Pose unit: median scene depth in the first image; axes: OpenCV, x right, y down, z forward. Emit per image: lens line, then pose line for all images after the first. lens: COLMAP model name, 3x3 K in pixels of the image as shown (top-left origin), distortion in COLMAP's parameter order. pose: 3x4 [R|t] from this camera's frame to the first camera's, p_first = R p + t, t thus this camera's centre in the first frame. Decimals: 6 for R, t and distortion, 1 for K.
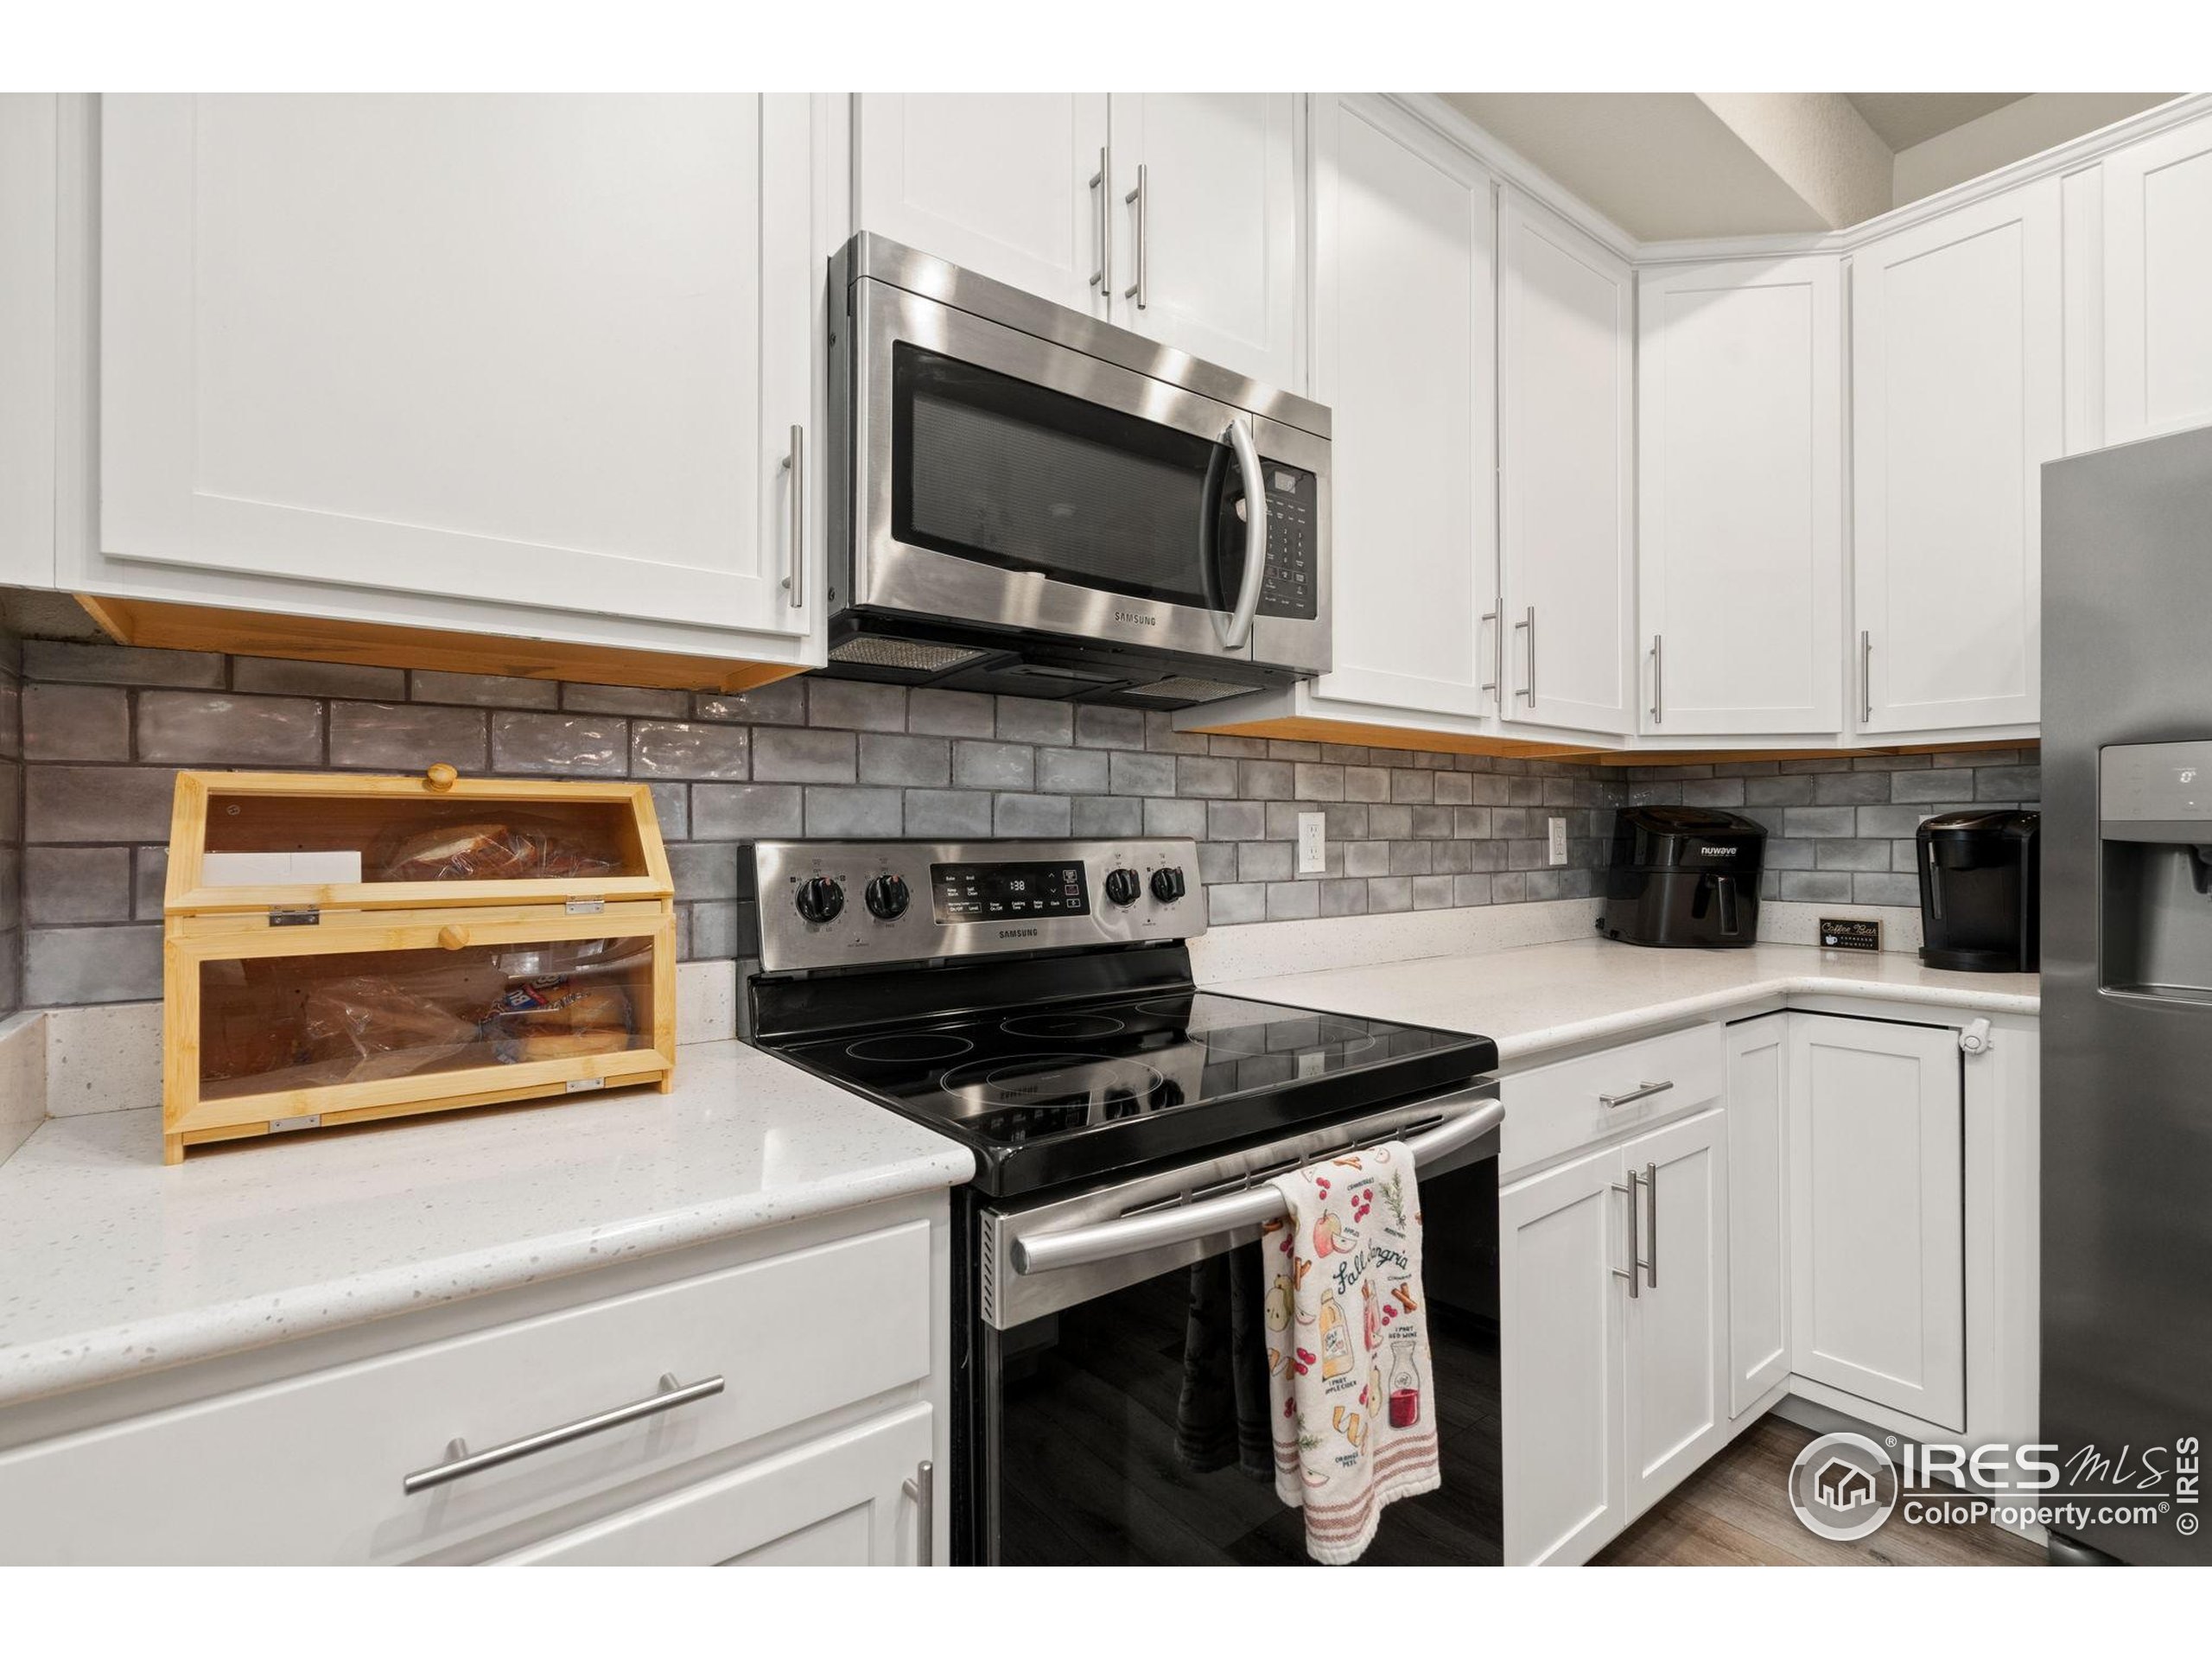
lens RADIAL K [[1038.8, 0, 1113.0], [0, 1038.8, 843.3], [0, 0, 1]] dist [-0.006384, 0.001597]
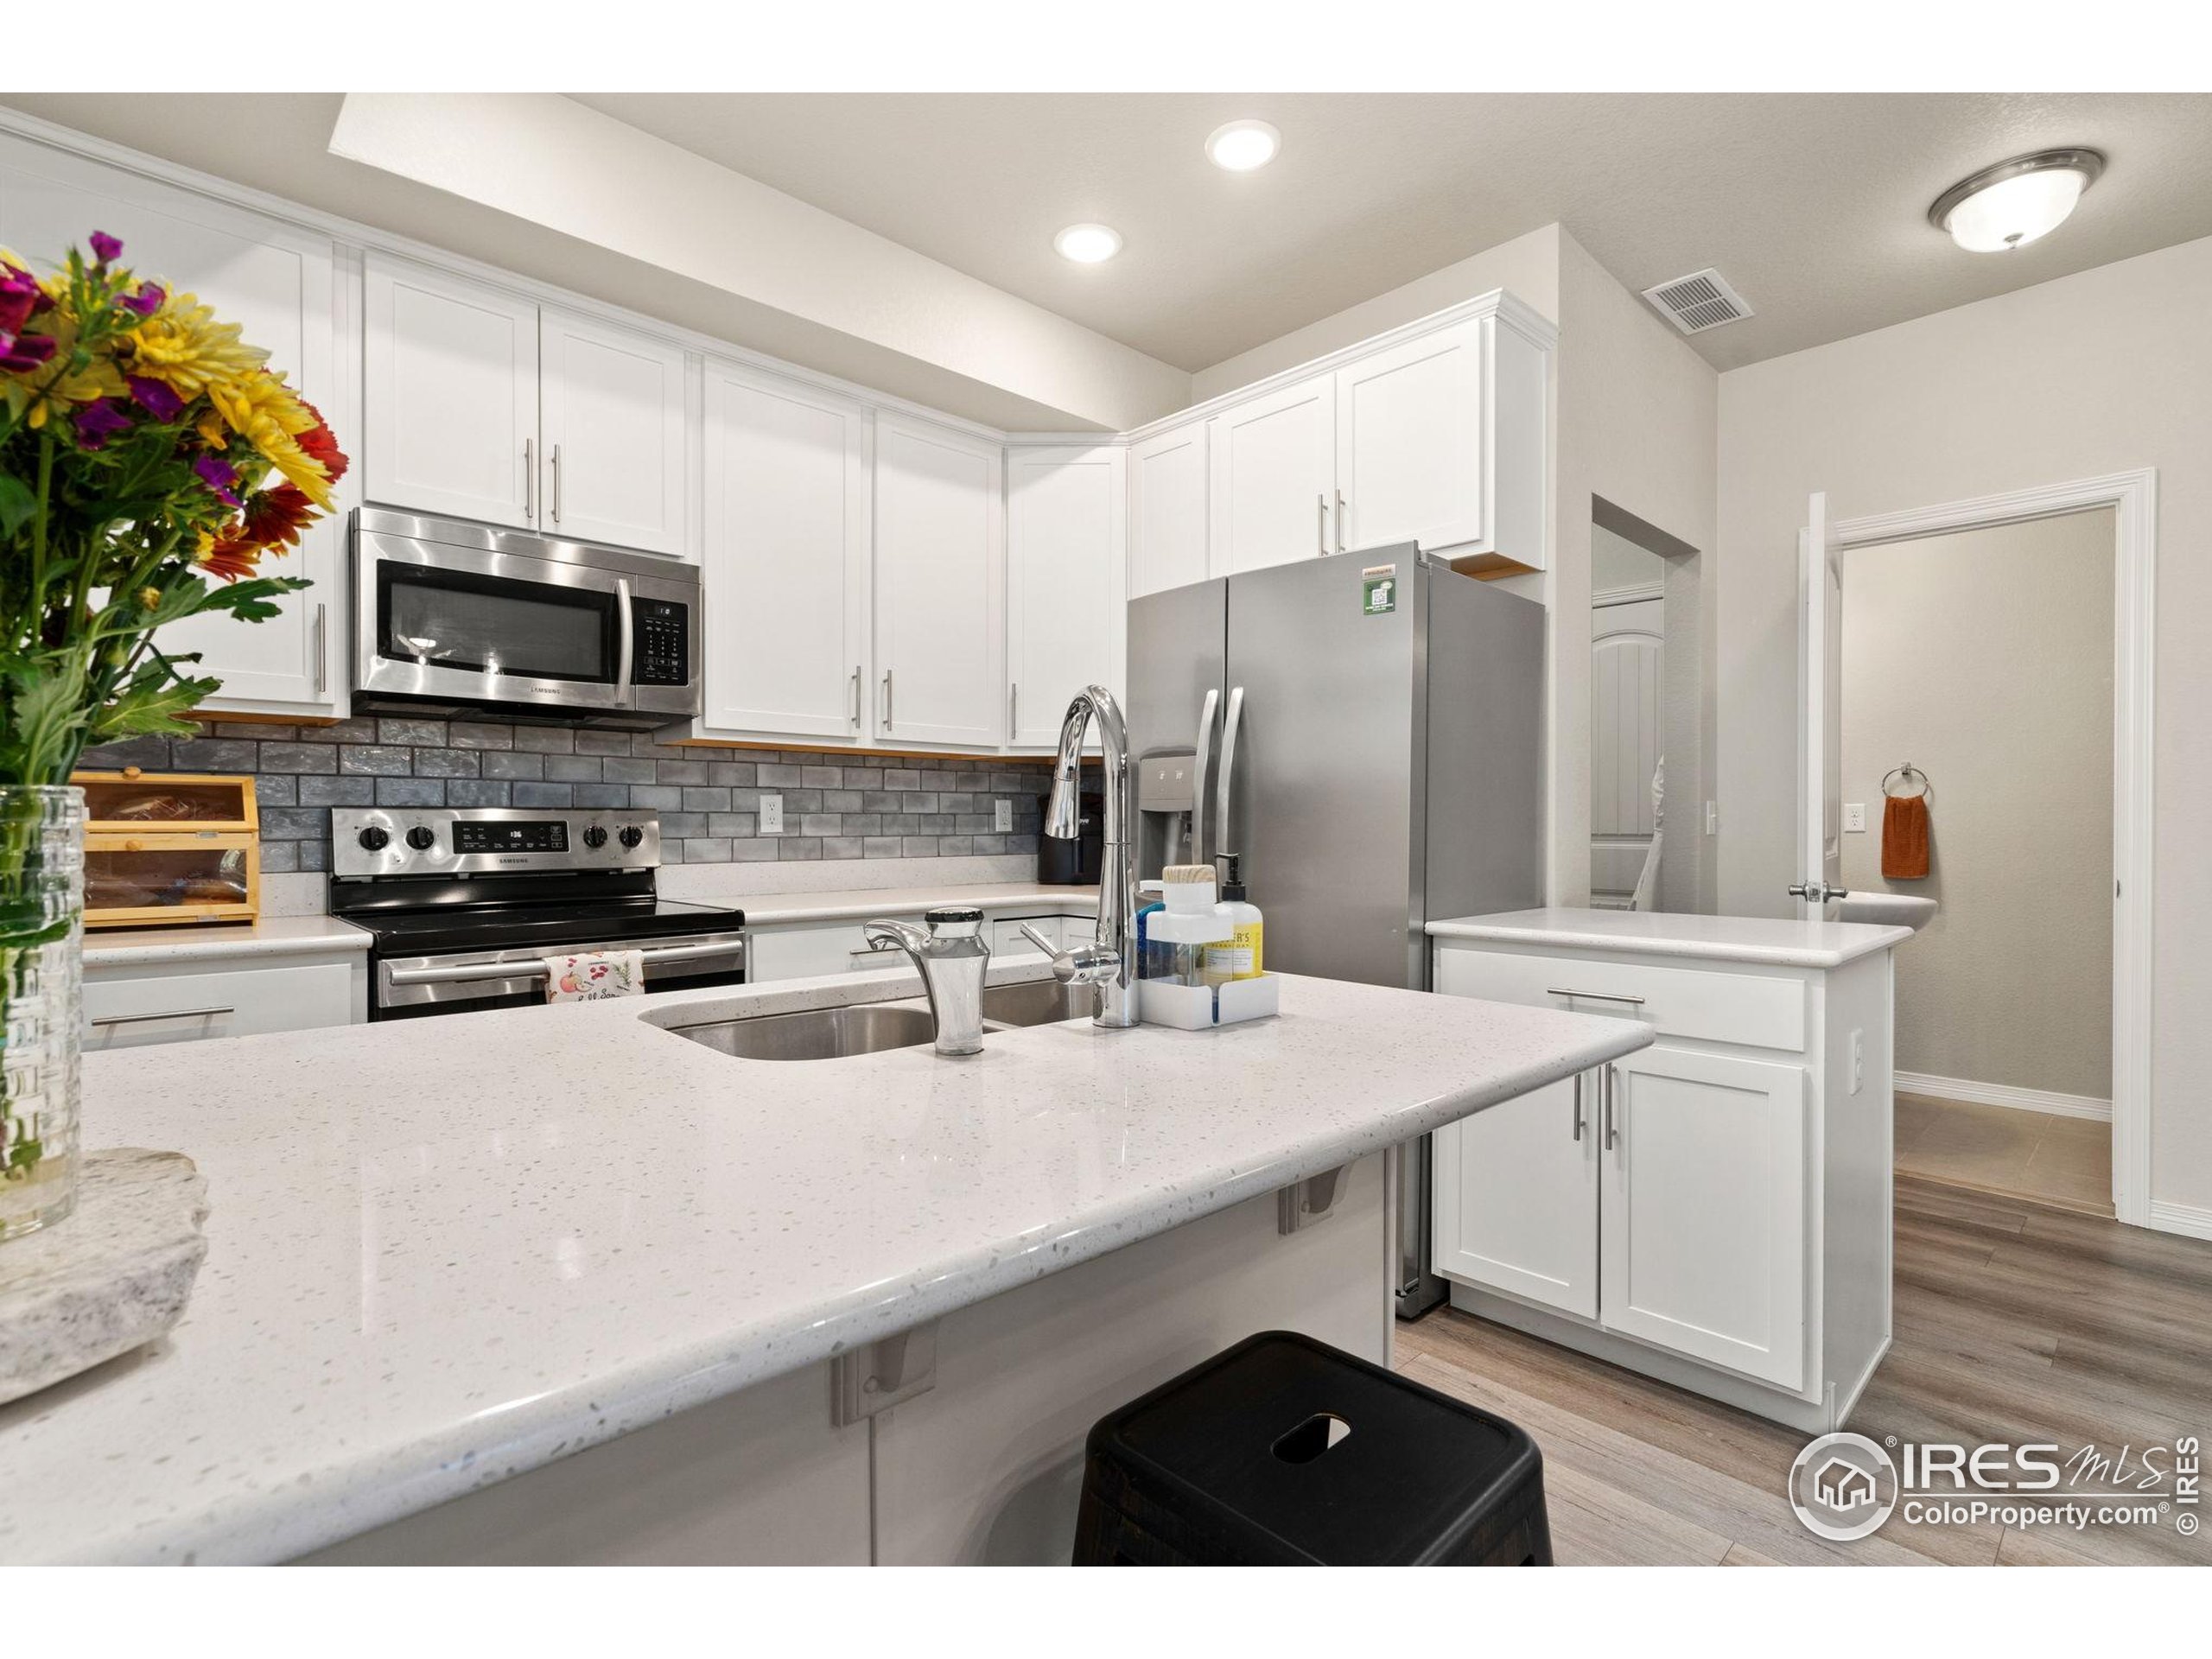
lens RADIAL K [[1038.8, 0, 1111.1], [0, 1038.8, 844.7], [0, 0, 1]] dist [-0.006384, 0.001597]
pose [[0.994882, -0.000729, 0.101042, 0.659470], [-0.000463, 0.999931, 0.011774, 0.033477], [-0.101044, -0.011761, 0.994812, -0.763755]]
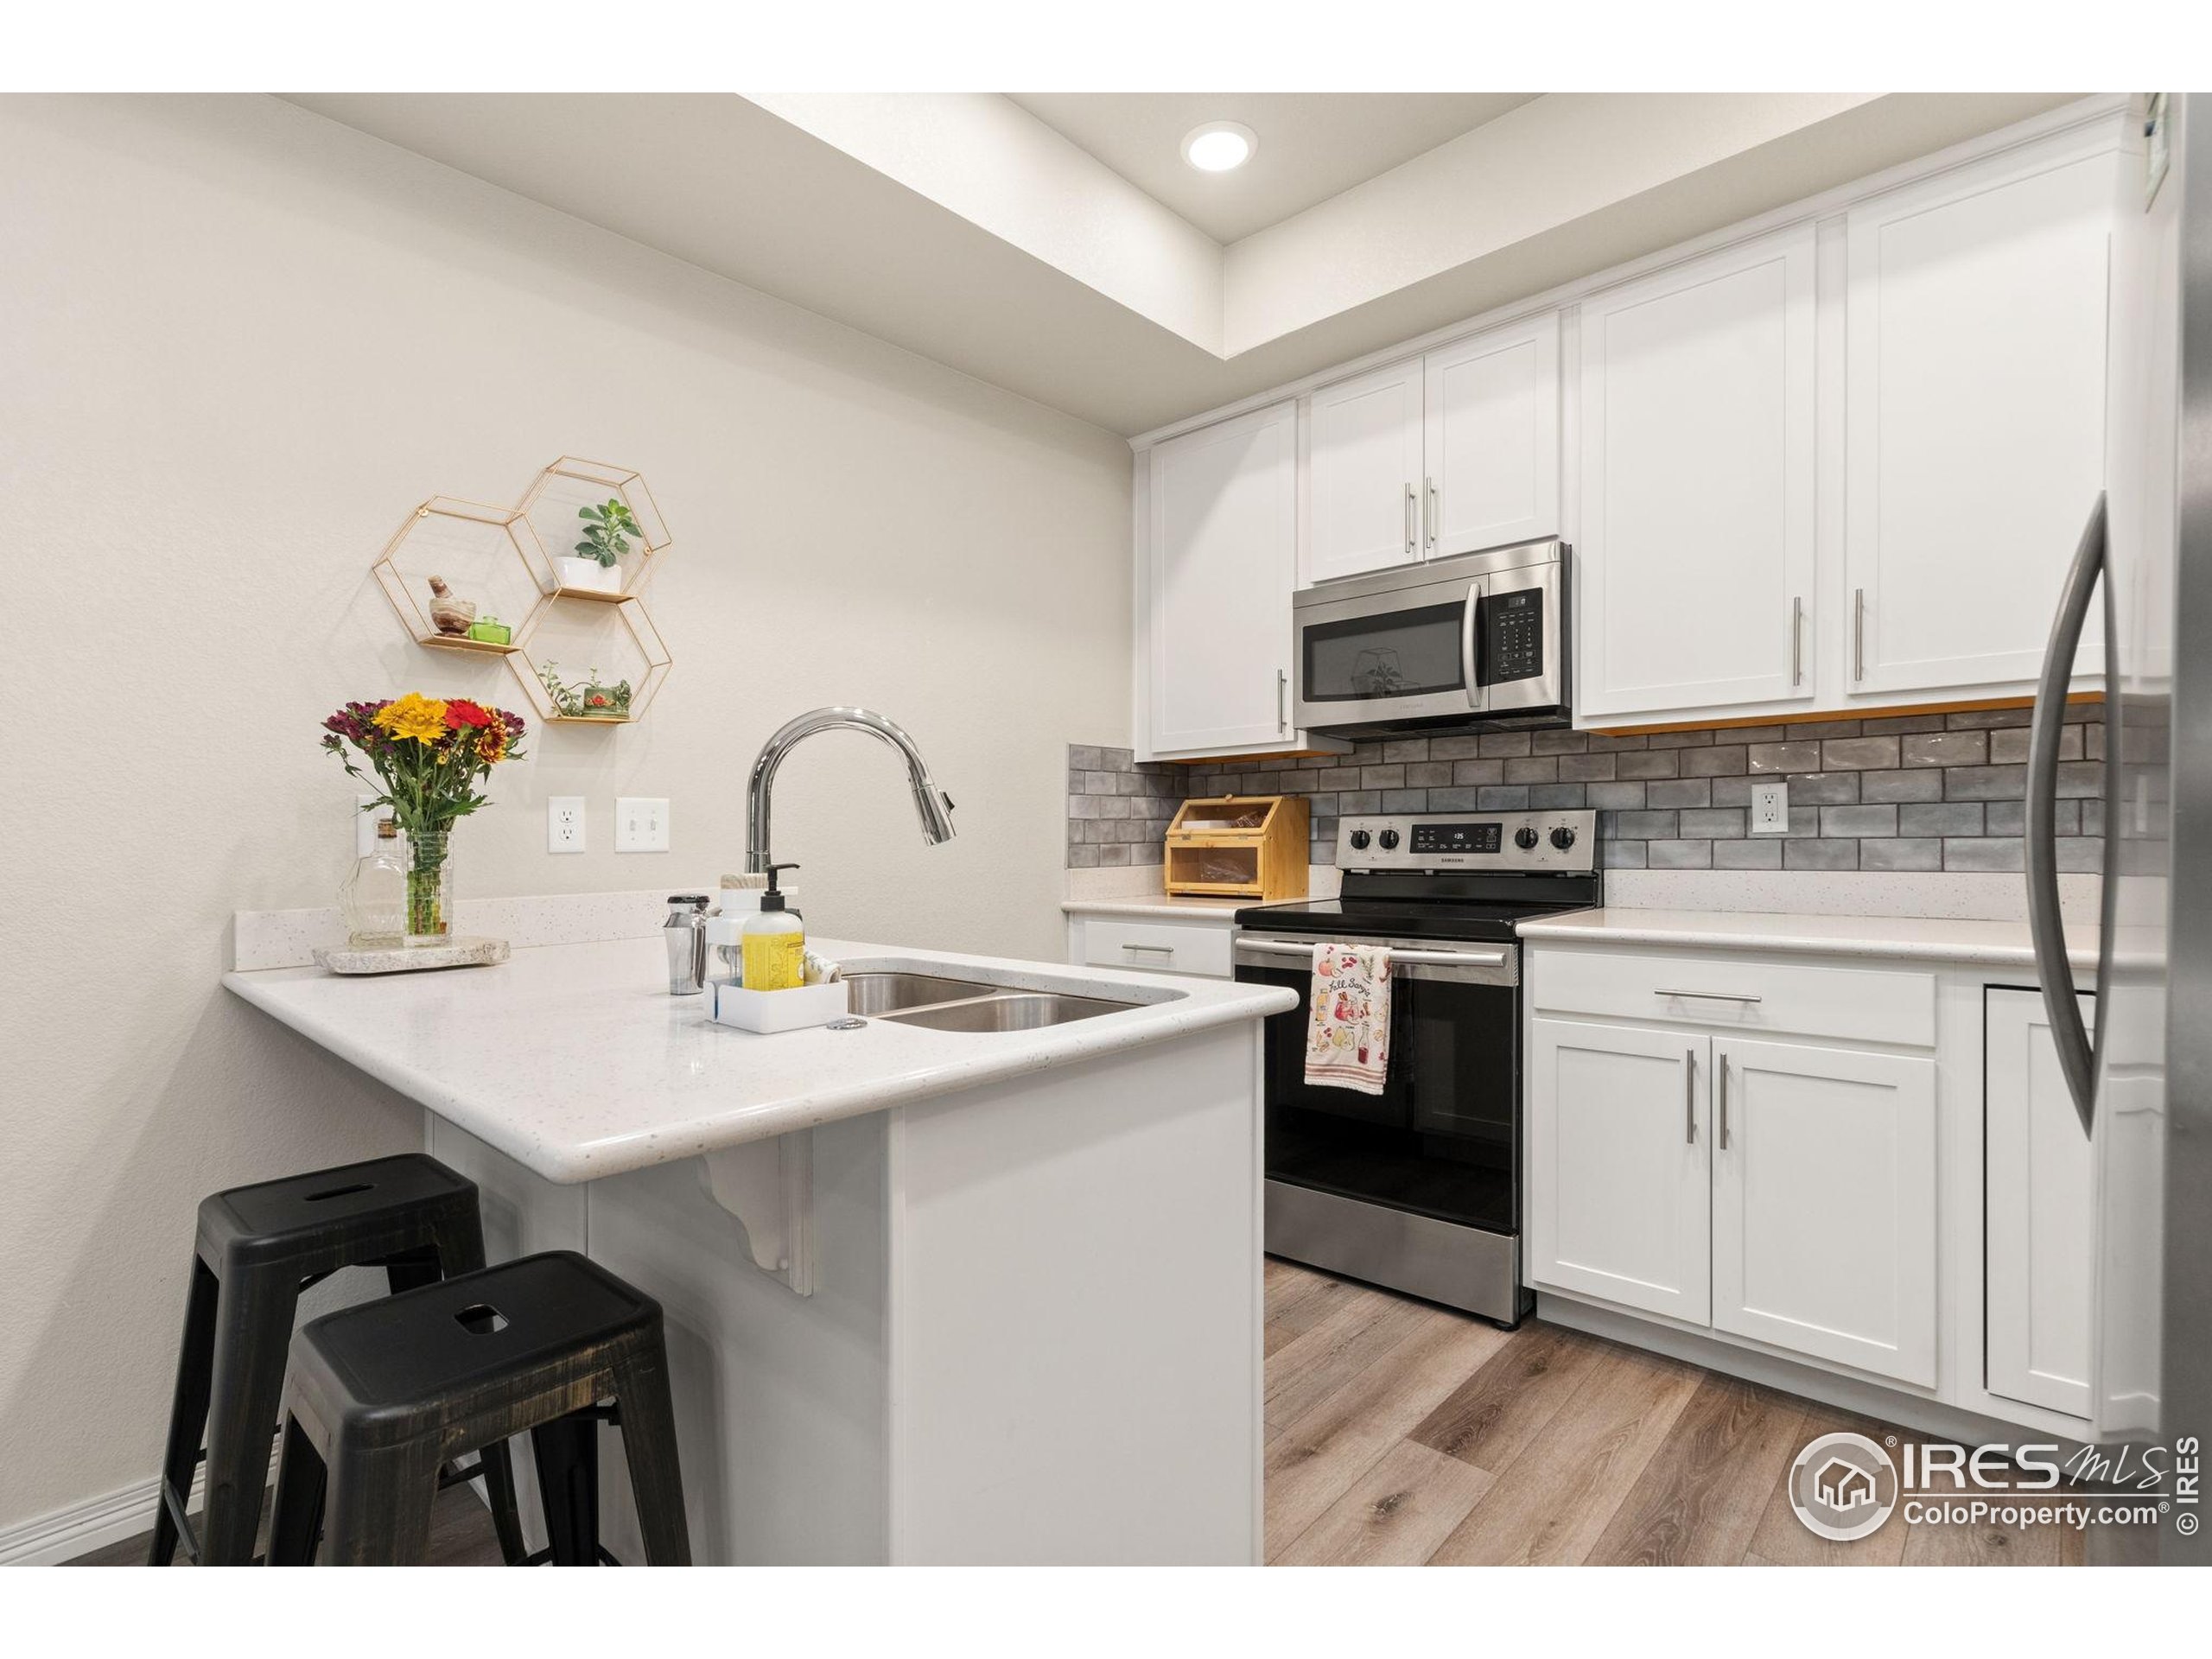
lens RADIAL K [[1038.8, 0, 1094.4], [0, 1038.8, 834.2], [0, 0, 1]] dist [-0.006384, 0.001597]
pose [[0.160195, -0.002218, -0.987083, 1.523269], [0.006749, 0.999977, -0.001151, 0.031496], [0.987062, -0.006478, 0.160207, 0.024786]]
